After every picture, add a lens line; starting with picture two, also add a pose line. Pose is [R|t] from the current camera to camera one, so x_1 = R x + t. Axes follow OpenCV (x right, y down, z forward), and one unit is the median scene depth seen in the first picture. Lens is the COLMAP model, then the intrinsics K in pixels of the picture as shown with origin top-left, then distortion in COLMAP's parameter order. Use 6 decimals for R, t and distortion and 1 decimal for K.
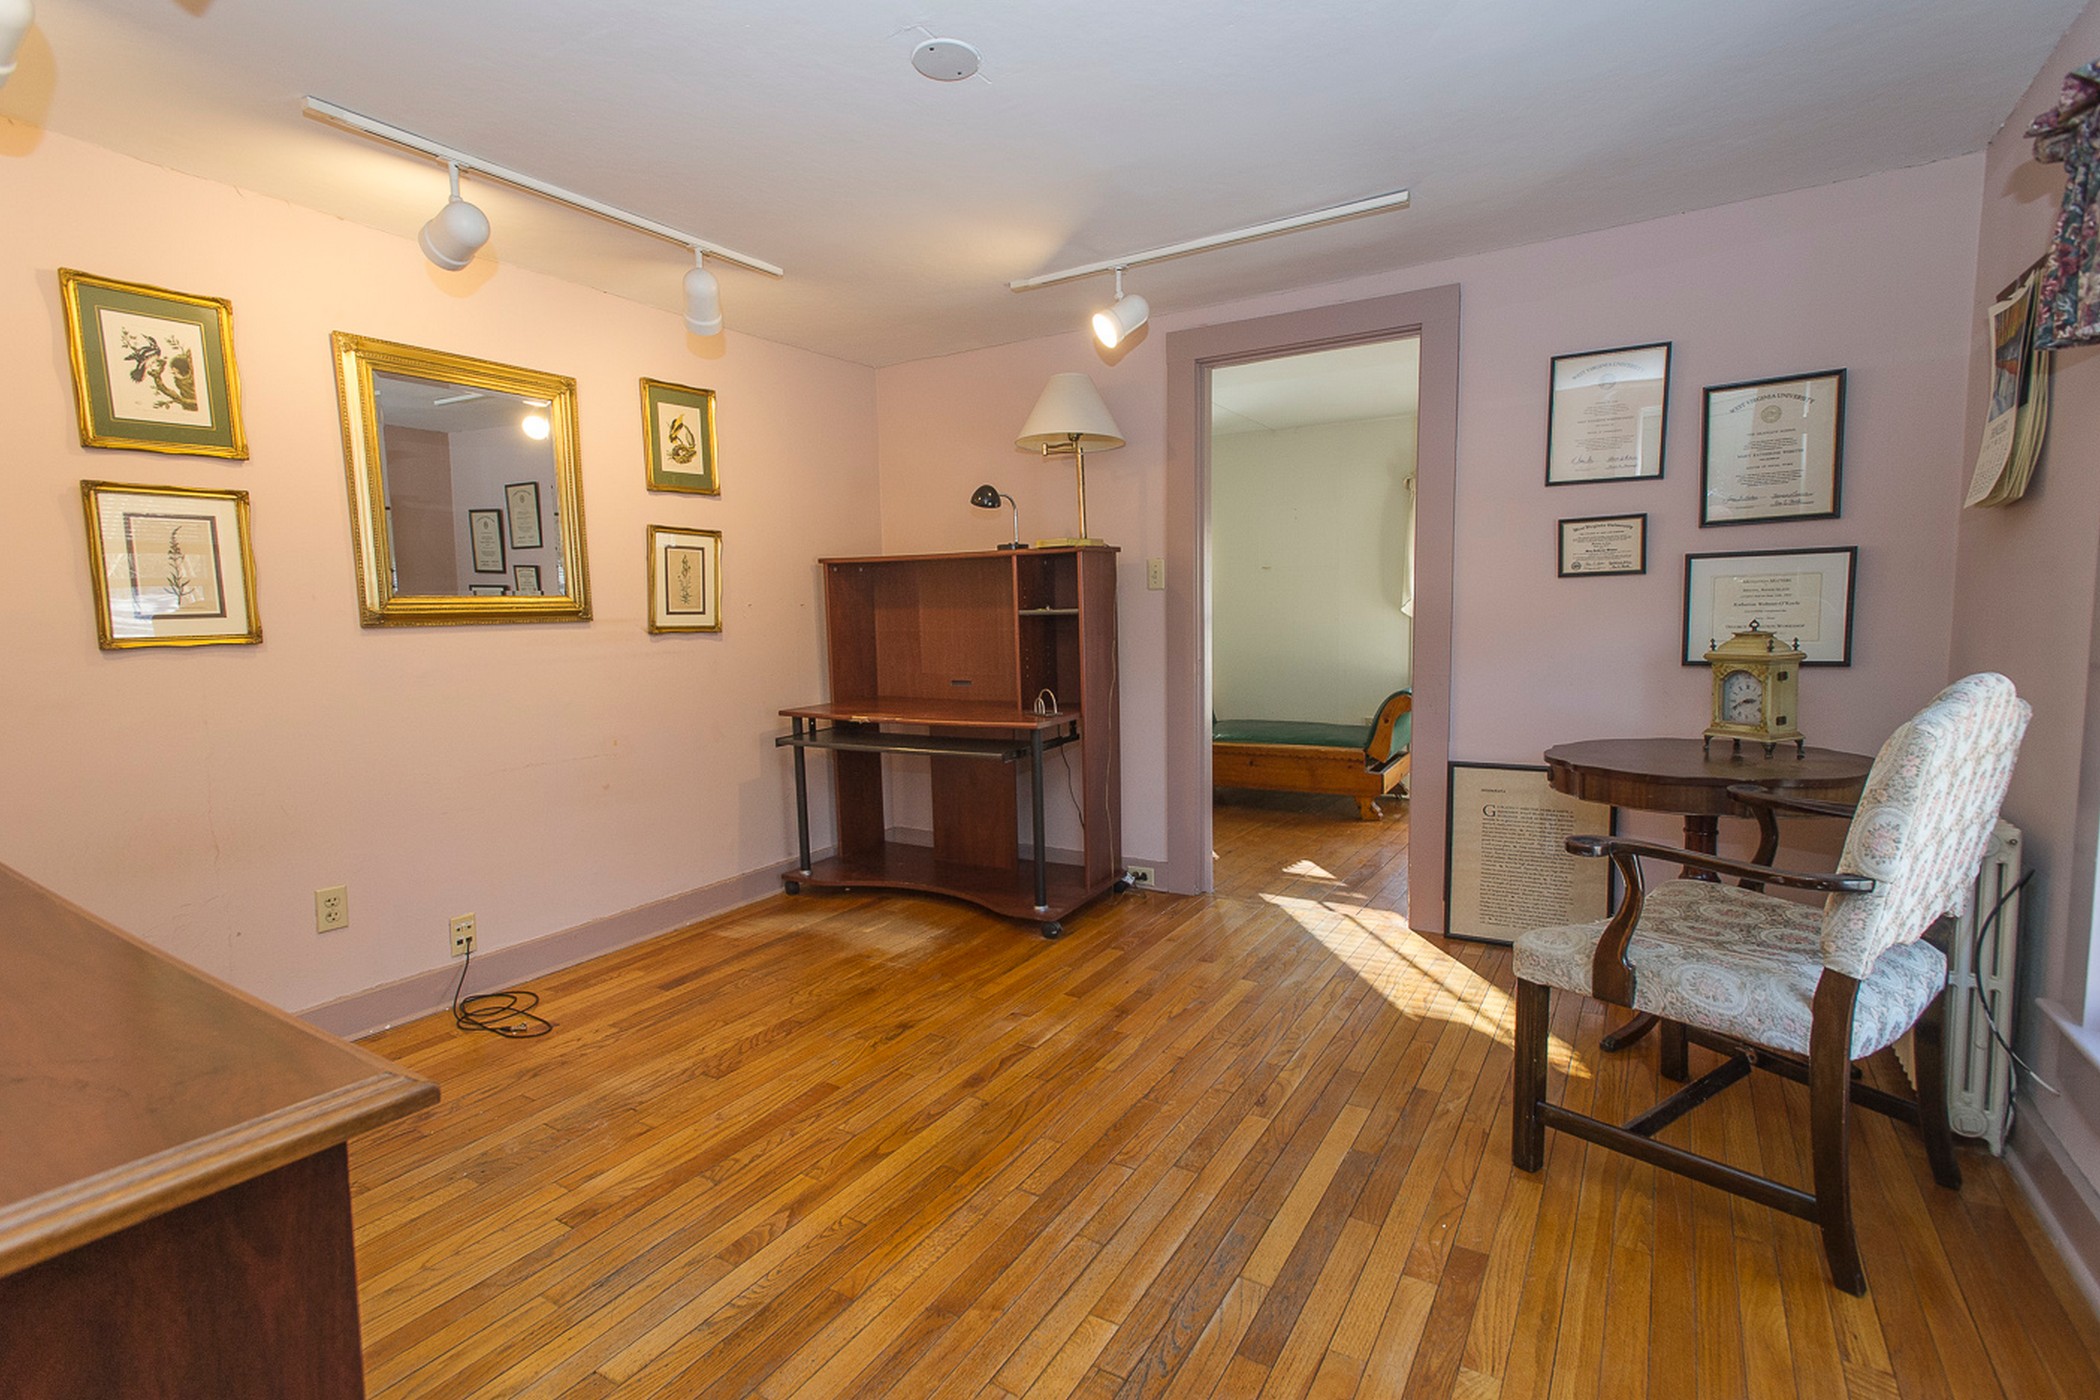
lens RADIAL K [[986.4, 0, 1053.2], [0, 986.4, 718.5], [0, 0, 1]] dist [0.002555, -0.002009]
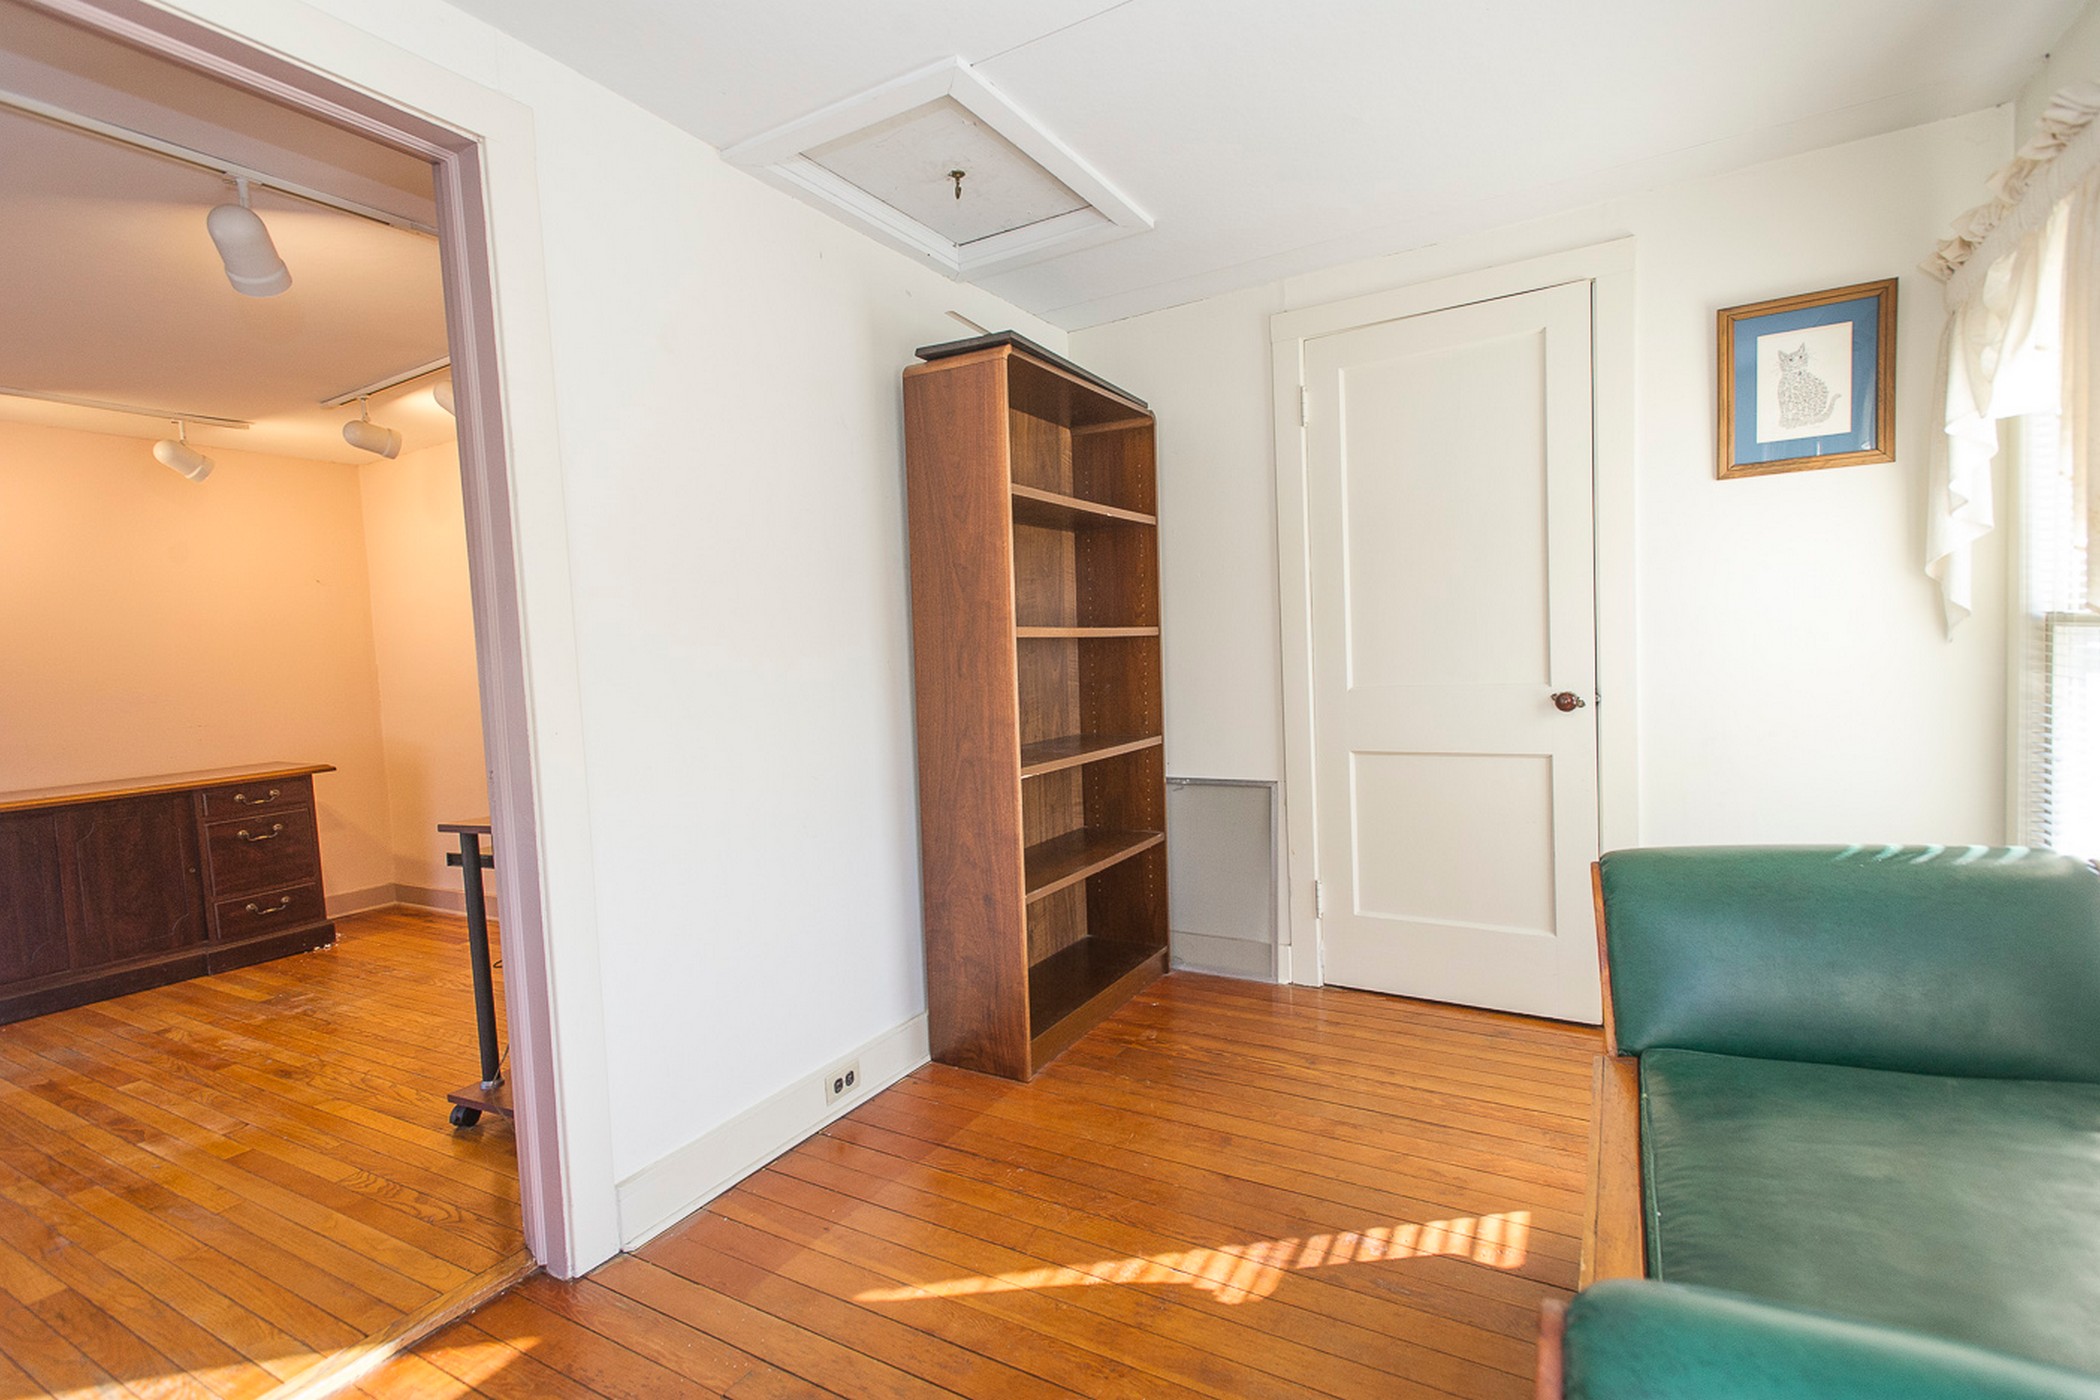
lens RADIAL K [[986.4, 0, 1064.2], [0, 986.4, 698.8], [0, 0, 1]] dist [0.002555, -0.002009]
pose [[0.027034, 0.062465, -0.997681, 1.014640], [-0.057916, 0.996467, 0.060820, -0.220811], [0.997955, 0.056137, 0.030556, 2.016285]]
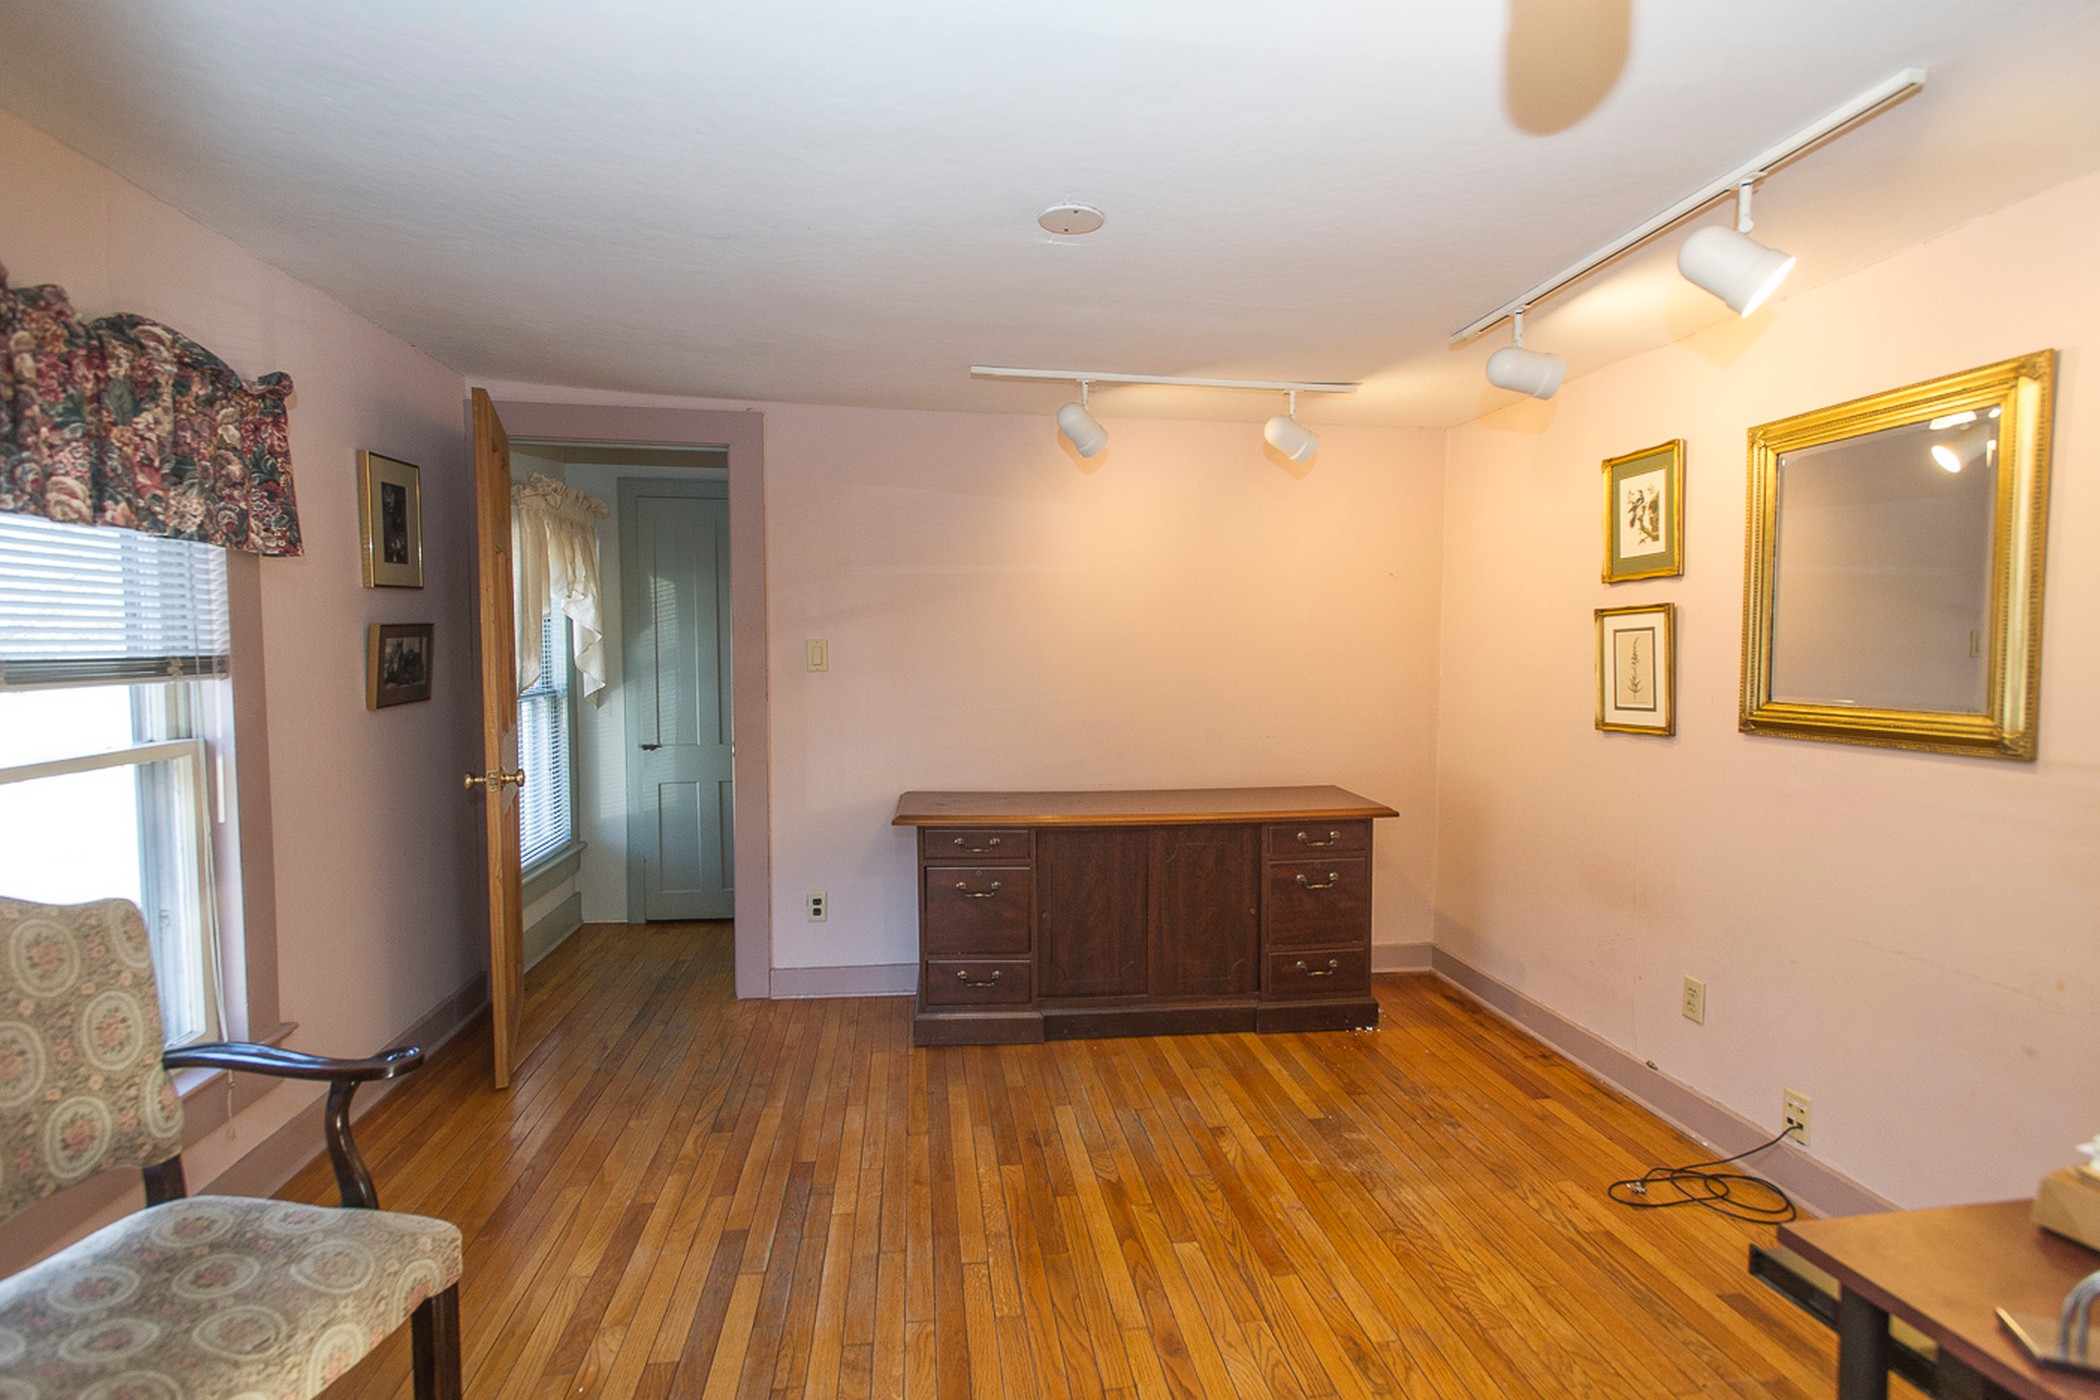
lens RADIAL K [[986.4, 0, 1049.5], [0, 986.4, 706.5], [0, 0, 1]] dist [0.002555, -0.002009]
pose [[-0.771892, 0.055614, -0.633317, 0.478480], [-0.061083, 0.985070, 0.160951, -0.263396], [0.632813, 0.162921, -0.756971, 1.486181]]
